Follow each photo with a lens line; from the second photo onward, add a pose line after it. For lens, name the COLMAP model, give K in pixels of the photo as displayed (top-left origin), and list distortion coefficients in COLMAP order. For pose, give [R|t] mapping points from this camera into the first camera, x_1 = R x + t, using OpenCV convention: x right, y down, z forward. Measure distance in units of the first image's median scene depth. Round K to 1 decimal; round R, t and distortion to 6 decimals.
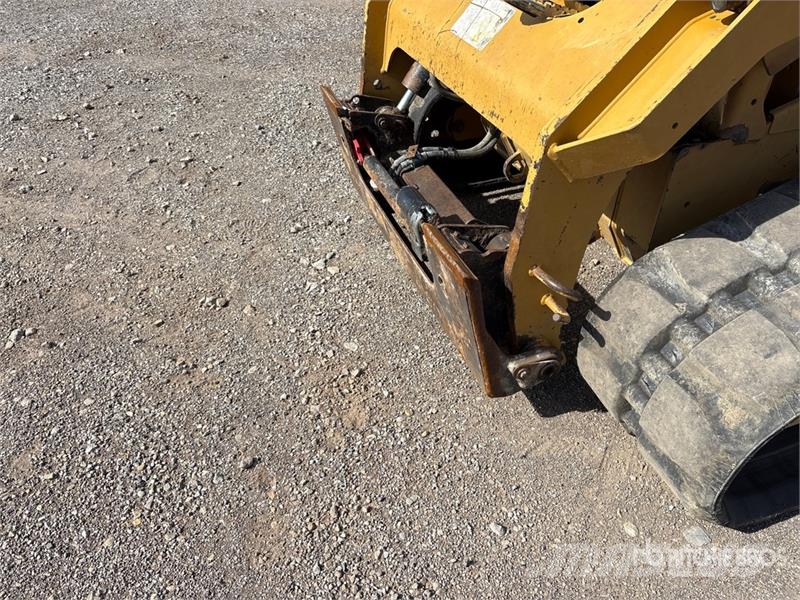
lens RADIAL K [[607.0, 0, 397.5], [0, 607.0, 299.7], [0, 0, 1]] dist [0.030876, -0.024089]
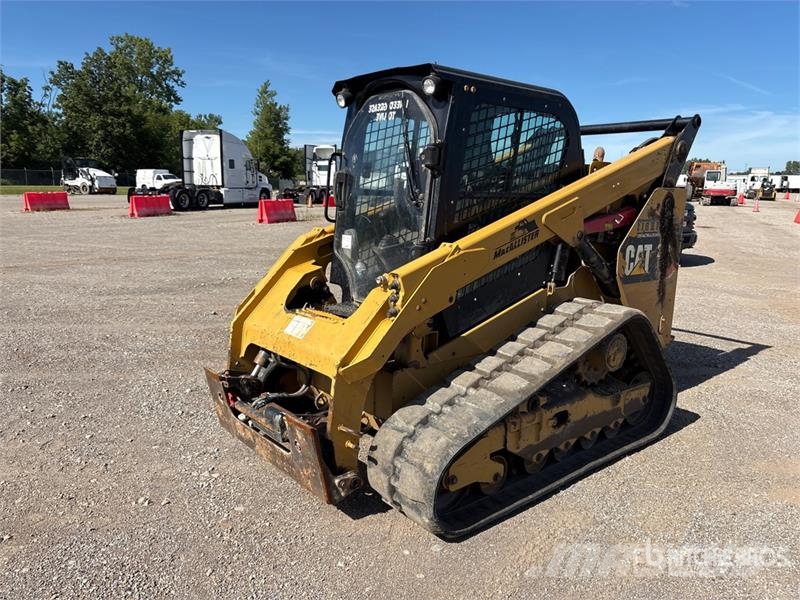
lens RADIAL K [[607.0, 0, 403.9], [0, 607.0, 305.3], [0, 0, 1]] dist [0.030876, -0.024089]
pose [[0.933447, -0.035678, 0.356938, -0.296060], [0.197114, 0.882370, -0.427282, 0.493465], [-0.299706, 0.469203, 0.830677, -0.986423]]
